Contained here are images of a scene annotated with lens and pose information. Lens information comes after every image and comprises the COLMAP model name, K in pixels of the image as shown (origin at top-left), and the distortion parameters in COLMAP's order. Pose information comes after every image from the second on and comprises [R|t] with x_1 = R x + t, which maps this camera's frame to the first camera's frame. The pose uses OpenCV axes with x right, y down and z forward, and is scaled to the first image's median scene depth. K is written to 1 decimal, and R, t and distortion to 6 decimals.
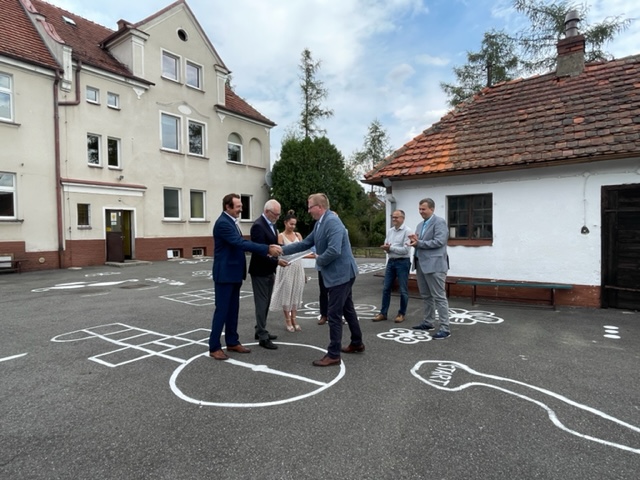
lens RADIAL K [[370.0, 0, 320.0], [0, 370.0, 240.0], [0, 0, 1]] dist [-0.000318, -0.001112]
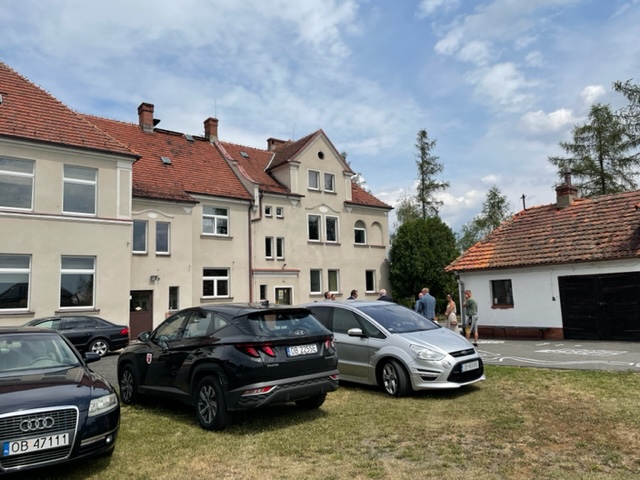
lens RADIAL K [[487.6, 0, 323.9], [0, 487.6, 236.3], [0, 0, 1]] dist [0.084775, -0.119488]
pose [[0.962988, -0.056460, -0.263565, 0.115440], [0.015541, 0.987820, -0.154823, 0.014550], [0.269096, 0.144996, 0.952136, -0.840616]]
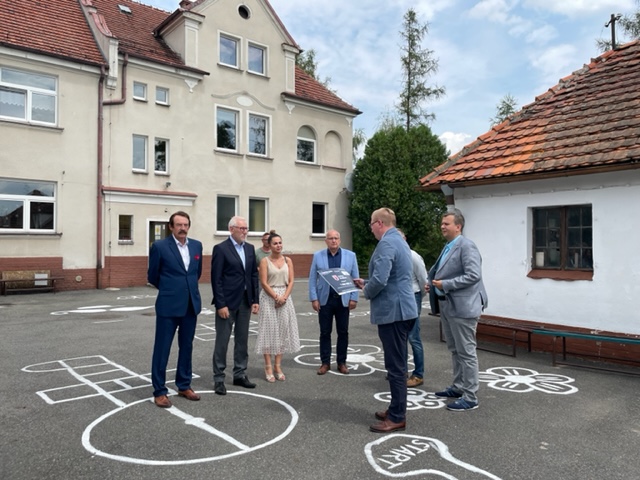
lens RADIAL K [[487.6, 0, 323.9], [0, 487.6, 236.3], [0, 0, 1]] dist [0.084775, -0.119488]
pose [[0.968504, 0.009884, -0.248800, 0.108777], [-0.021311, 0.998836, -0.043277, -0.008072], [0.248083, 0.047216, 0.967588, -0.007795]]
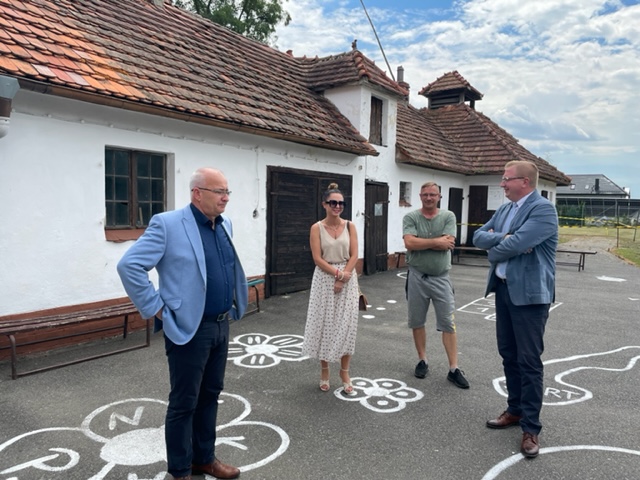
lens RADIAL K [[487.6, 0, 323.9], [0, 487.6, 236.3], [0, 0, 1]] dist [0.084775, -0.119488]
pose [[-0.035037, -0.053353, 0.997961, -0.200058], [0.007569, 0.998531, 0.053650, -0.015255], [-0.999357, 0.009433, -0.034581, 0.399186]]
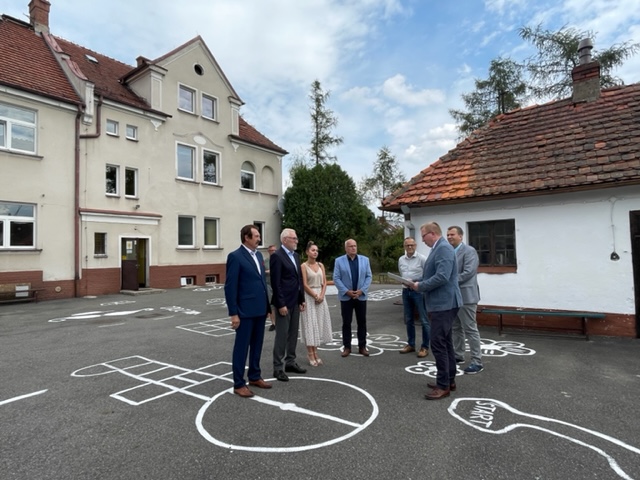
lens RADIAL K [[370.0, 0, 320.0], [0, 370.0, 240.0], [0, 0, 1]] dist [-0.000318, -0.001112]
pose [[0.999655, -0.010520, -0.024085, -0.014422], [0.008878, 0.997694, -0.067283, -0.004979], [0.024737, 0.067046, 0.997443, 0.005437]]
